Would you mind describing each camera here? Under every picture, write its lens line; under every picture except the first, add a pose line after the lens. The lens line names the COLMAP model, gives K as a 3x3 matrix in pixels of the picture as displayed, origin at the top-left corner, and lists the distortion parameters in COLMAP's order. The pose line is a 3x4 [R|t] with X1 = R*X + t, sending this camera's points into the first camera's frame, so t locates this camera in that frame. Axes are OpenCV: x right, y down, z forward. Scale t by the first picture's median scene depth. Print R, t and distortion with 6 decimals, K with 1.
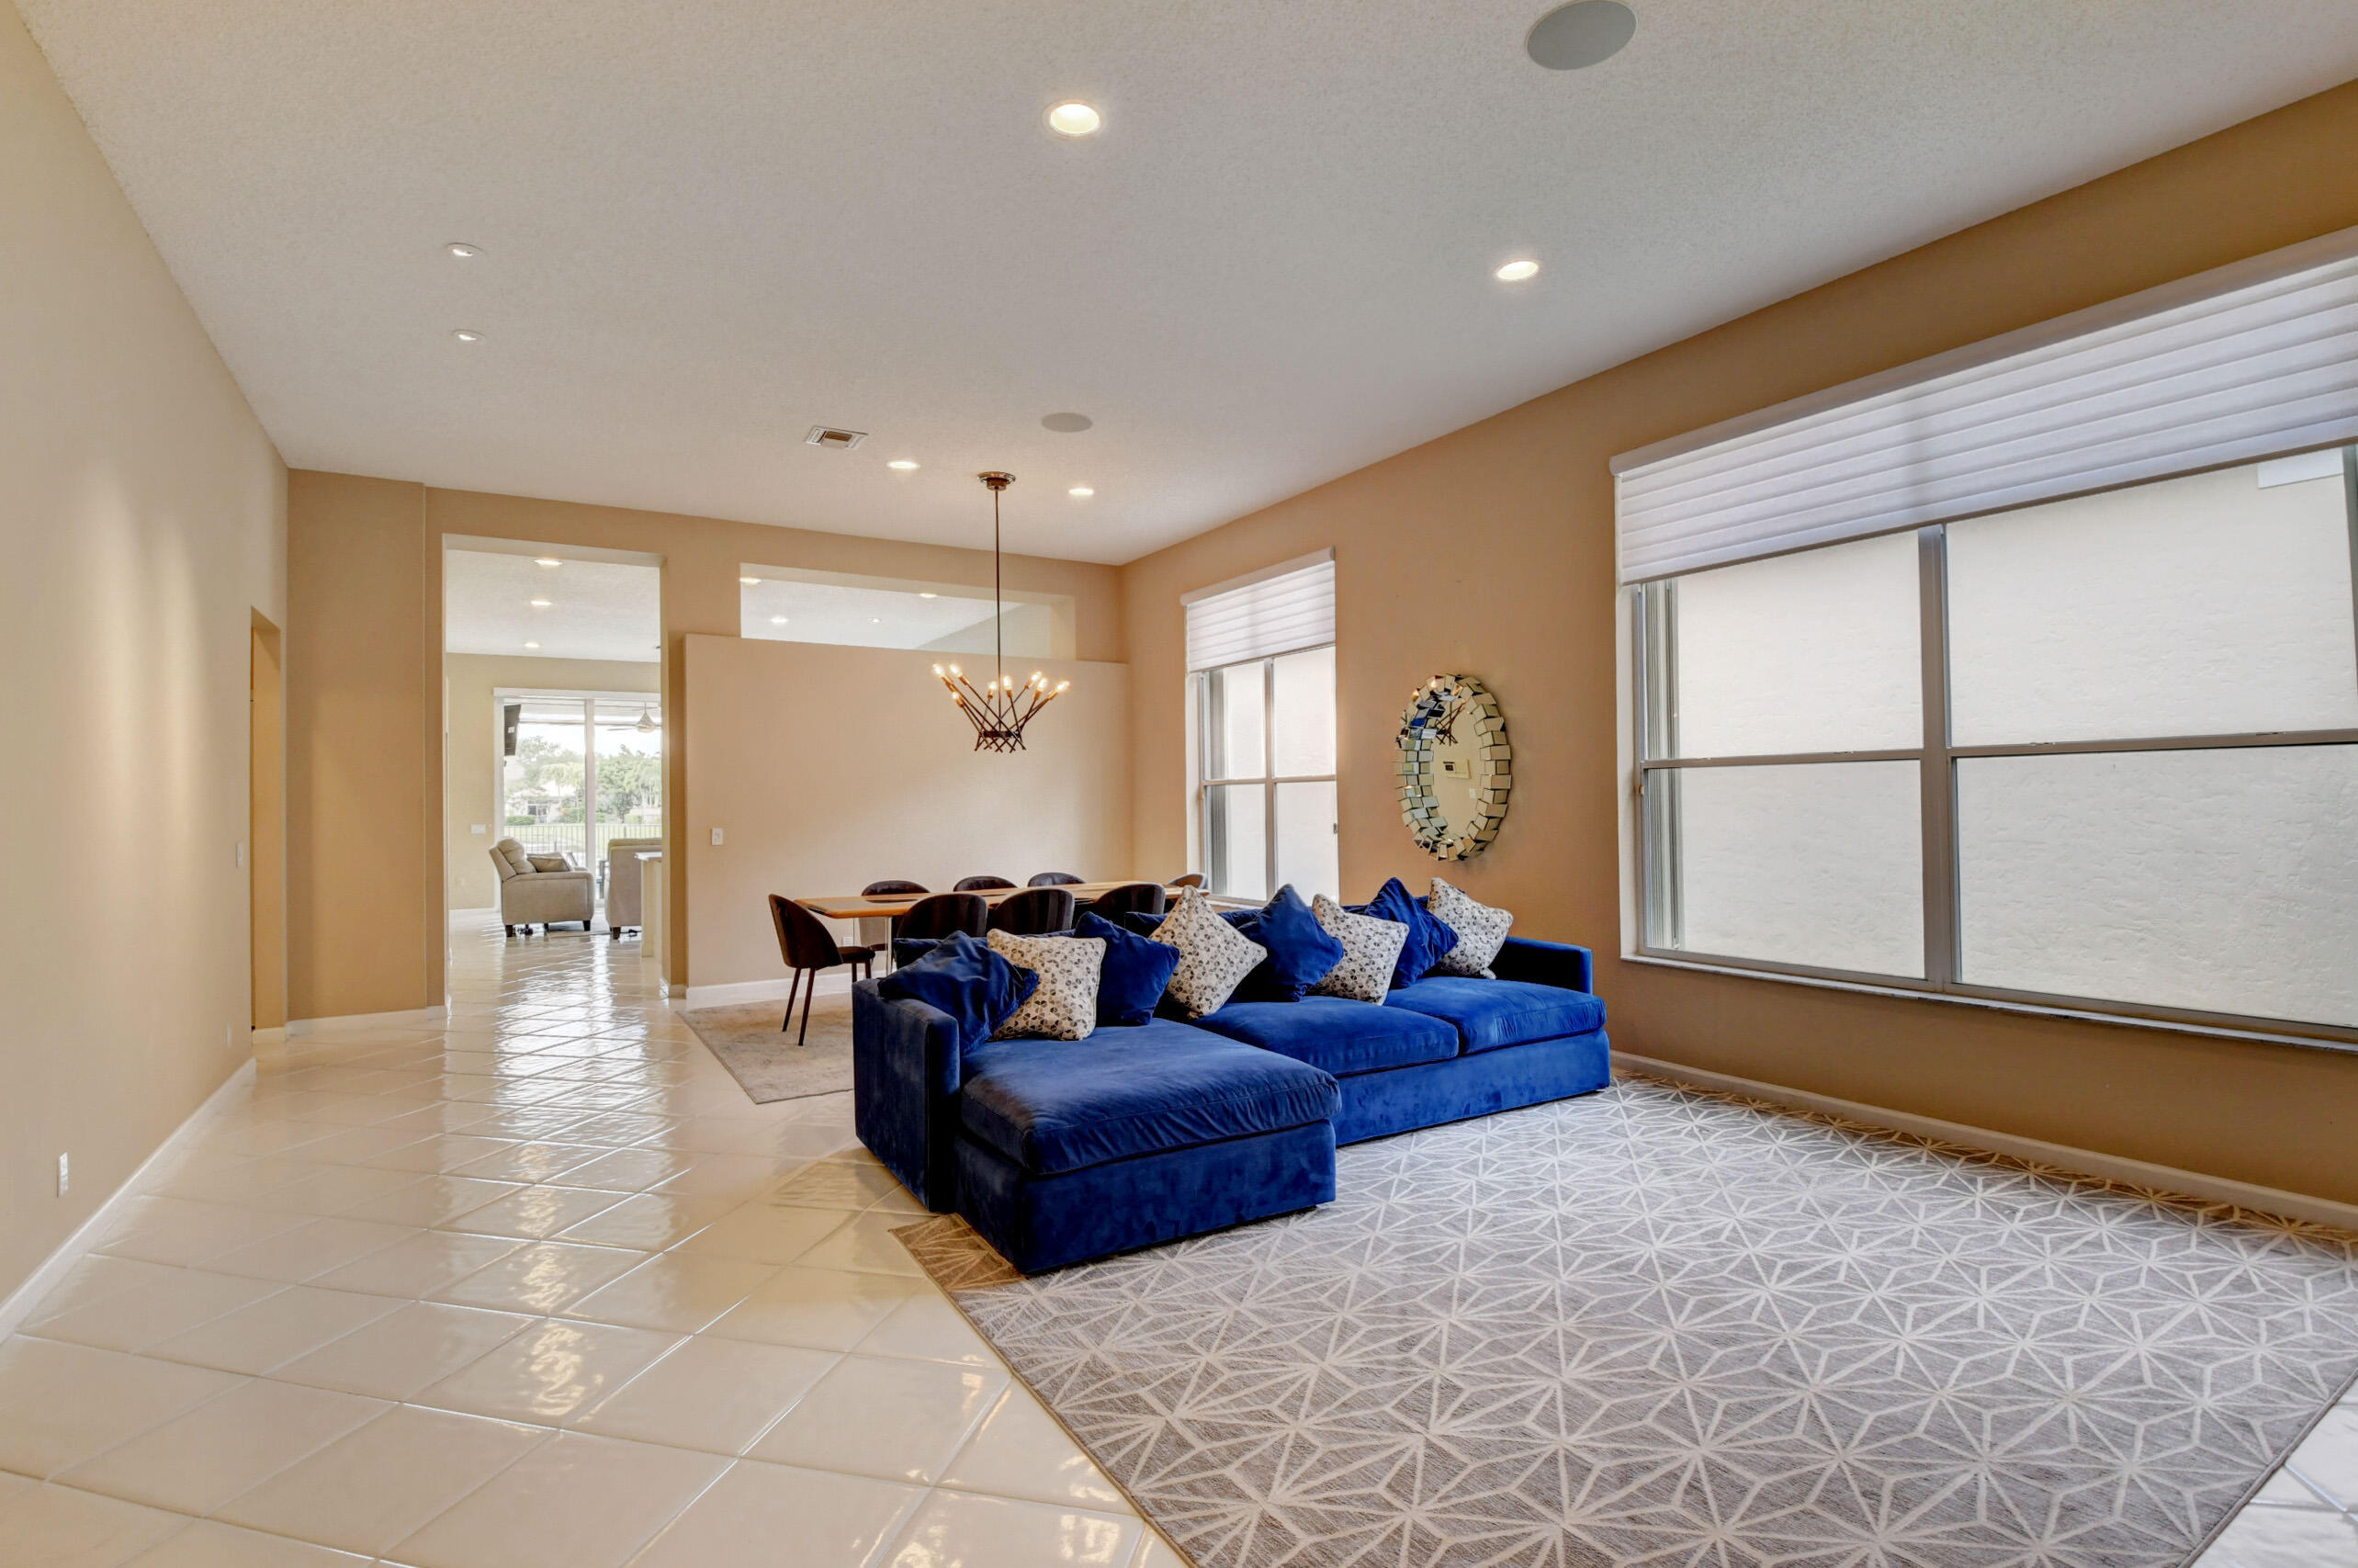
lens RADIAL K [[1062.5, 0, 1157.4], [0, 1062.5, 783.3], [0, 0, 1]] dist [0.003194, -0.015999]
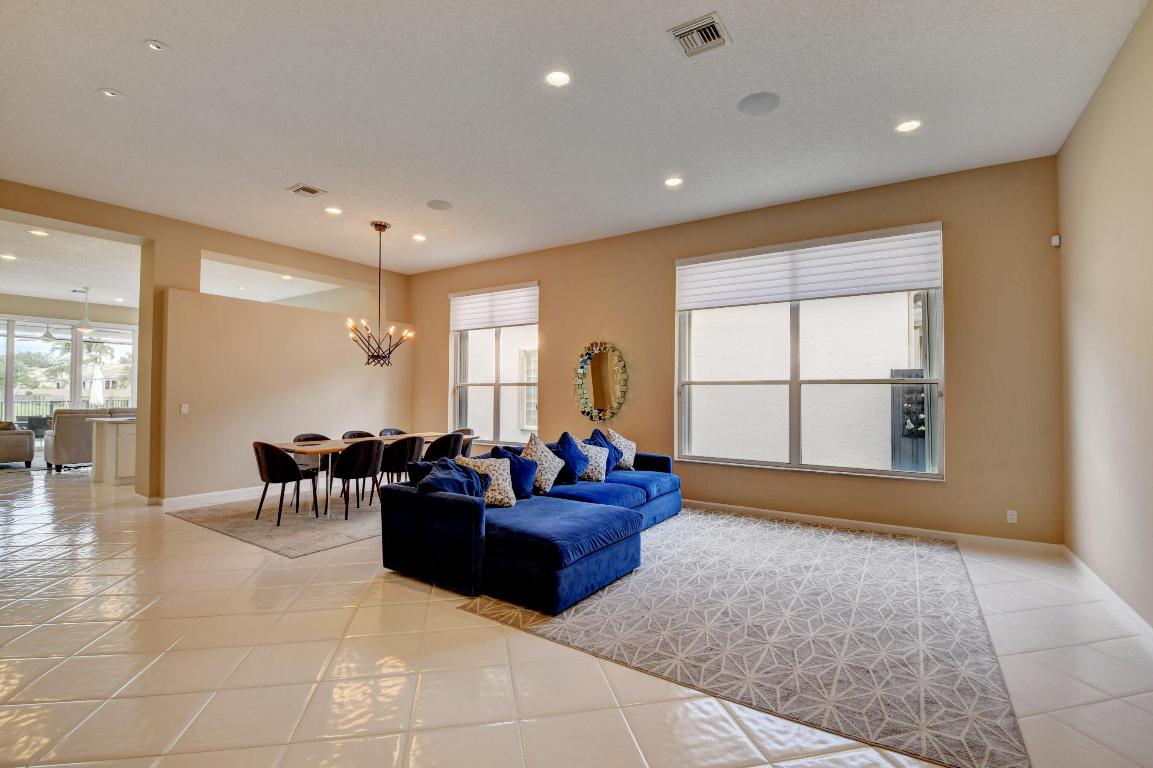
lens RADIAL K [[497.7, 0, 560.8], [0, 497.7, 382.8], [0, 0, 1]] dist [0.009418, -0.019917]
pose [[0.909259, 0.028781, 0.415234, -0.318818], [-0.026145, 0.999586, -0.012033, 0.004421], [-0.415408, 0.000085, 0.909635, 0.049183]]
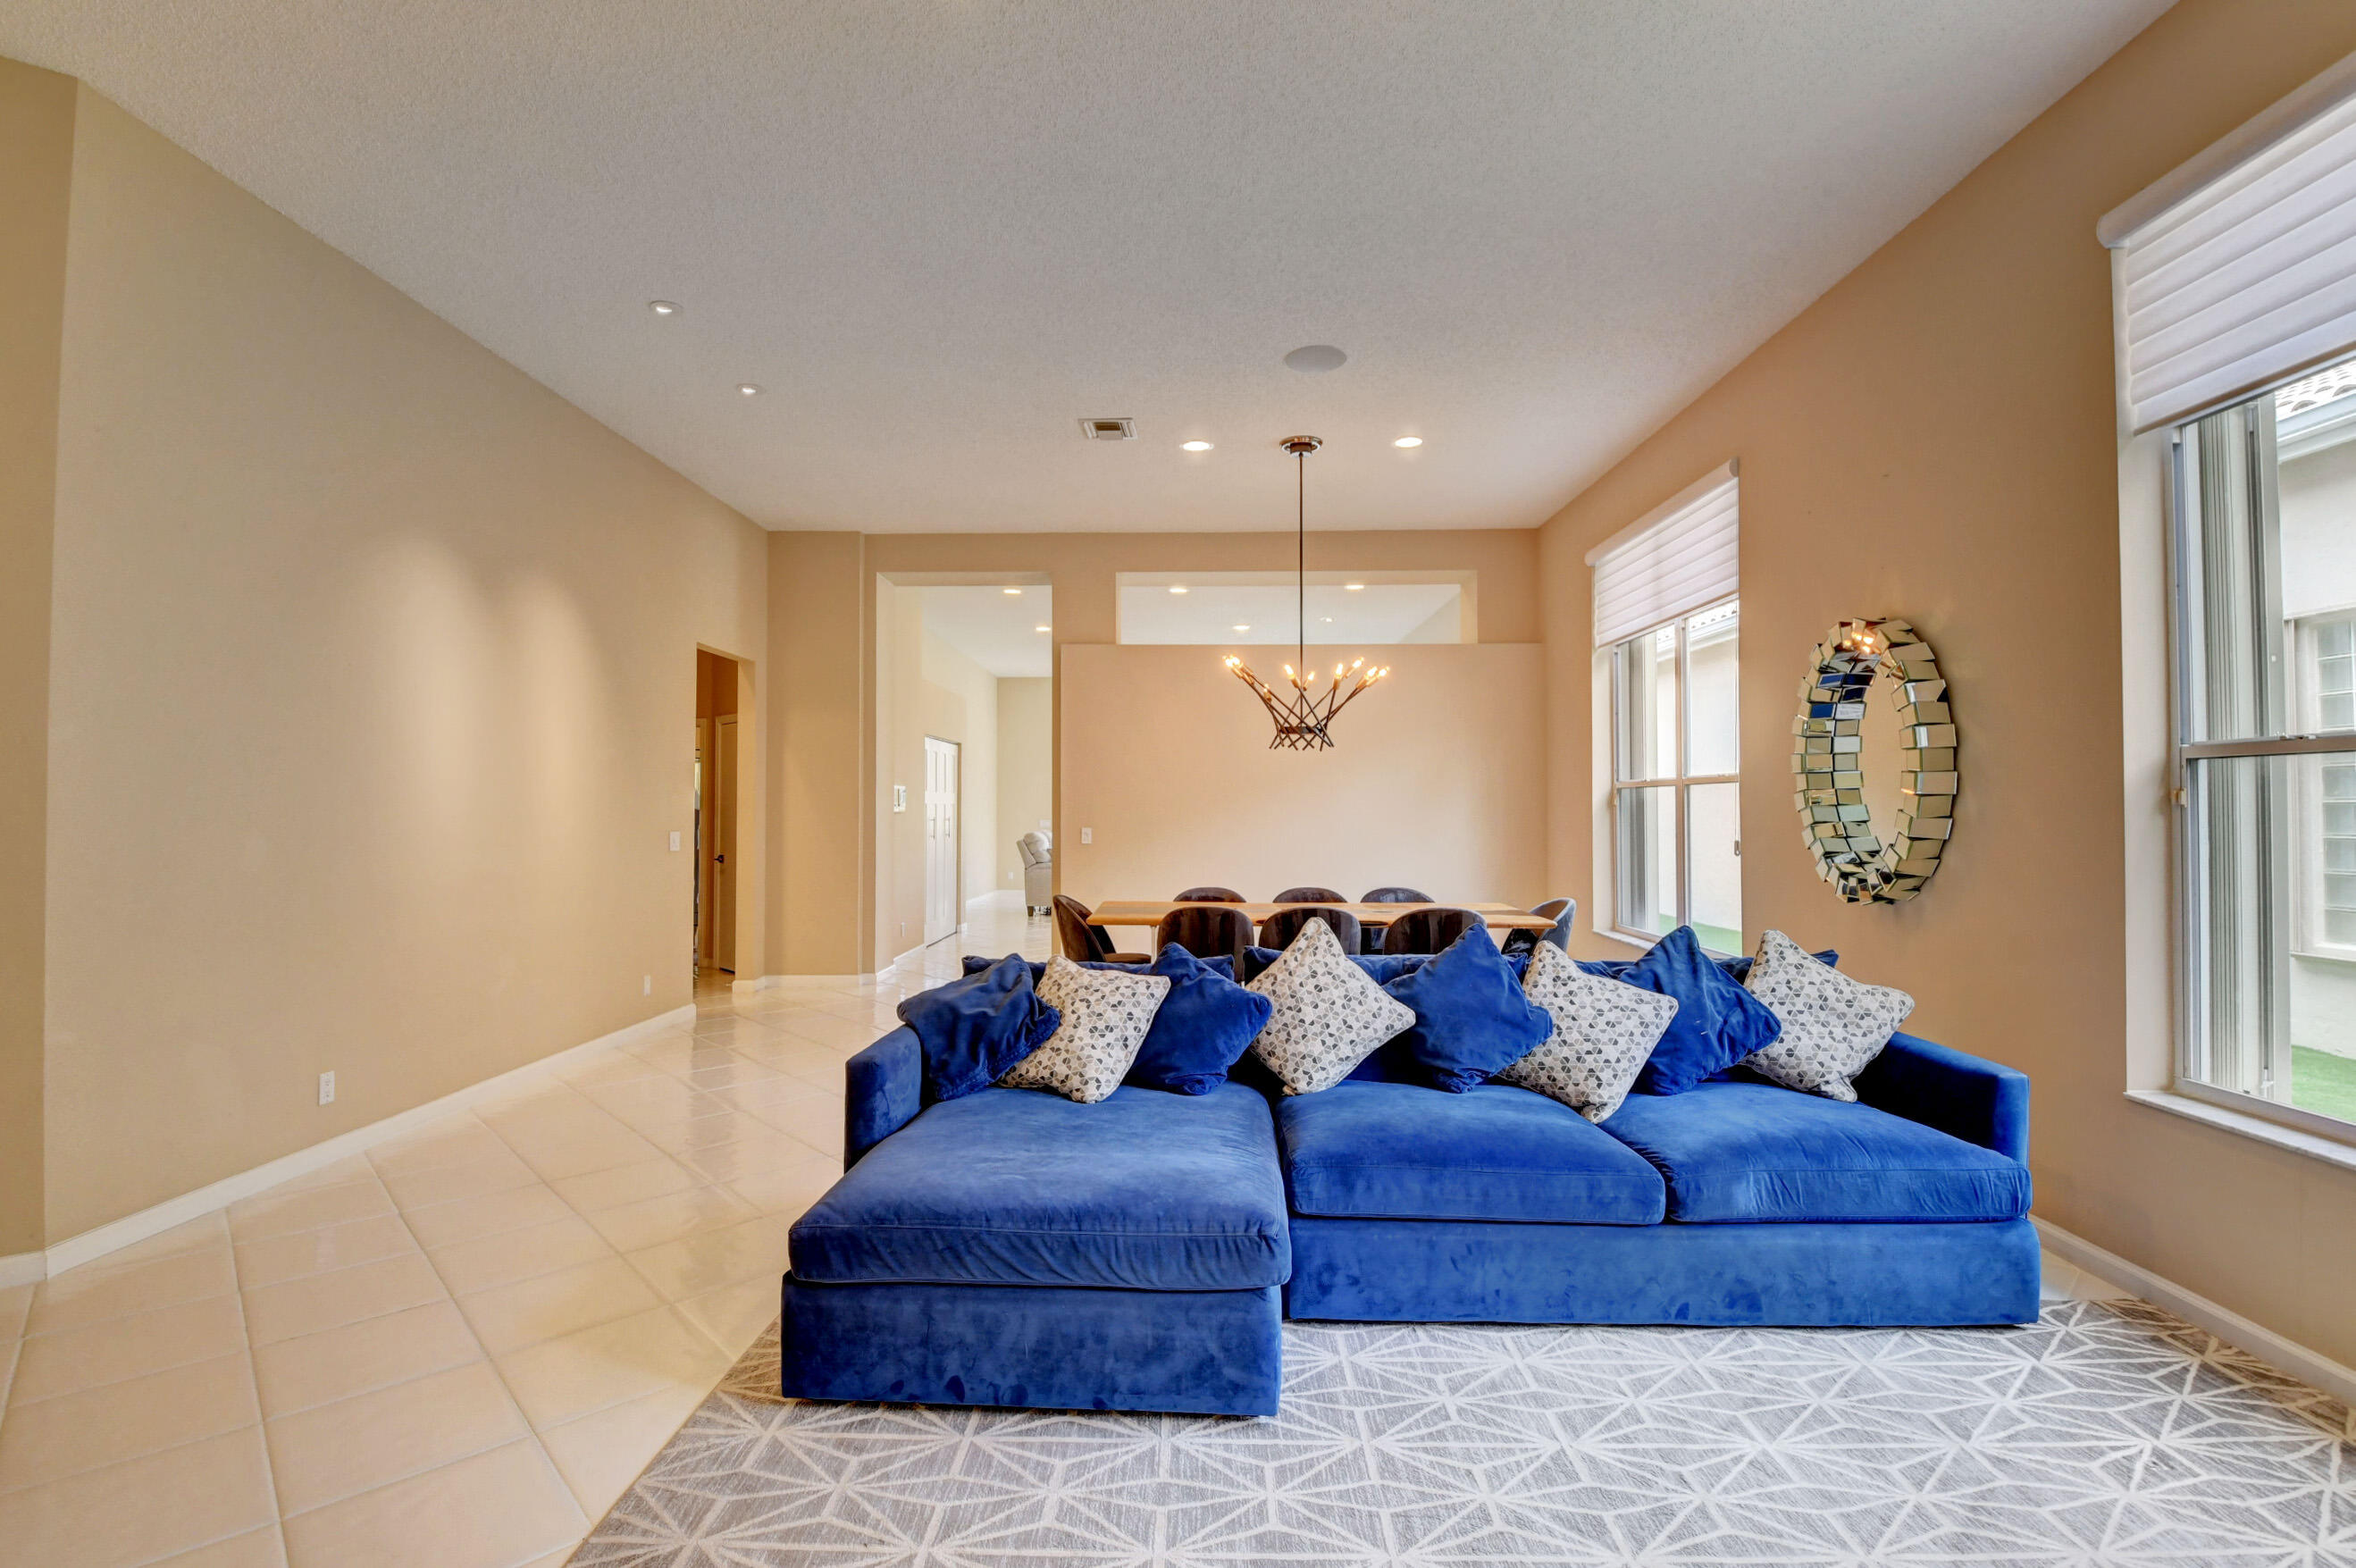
lens RADIAL K [[1037.1, 0, 1172.3], [0, 1037.1, 790.0], [0, 0, 1]] dist [0.007823, -0.021314]
pose [[0.849223, 0.003055, -0.528025, 0.312310], [-0.000744, 0.999989, 0.004588, 0.000659], [0.528034, -0.003504, 0.849216, 0.290300]]
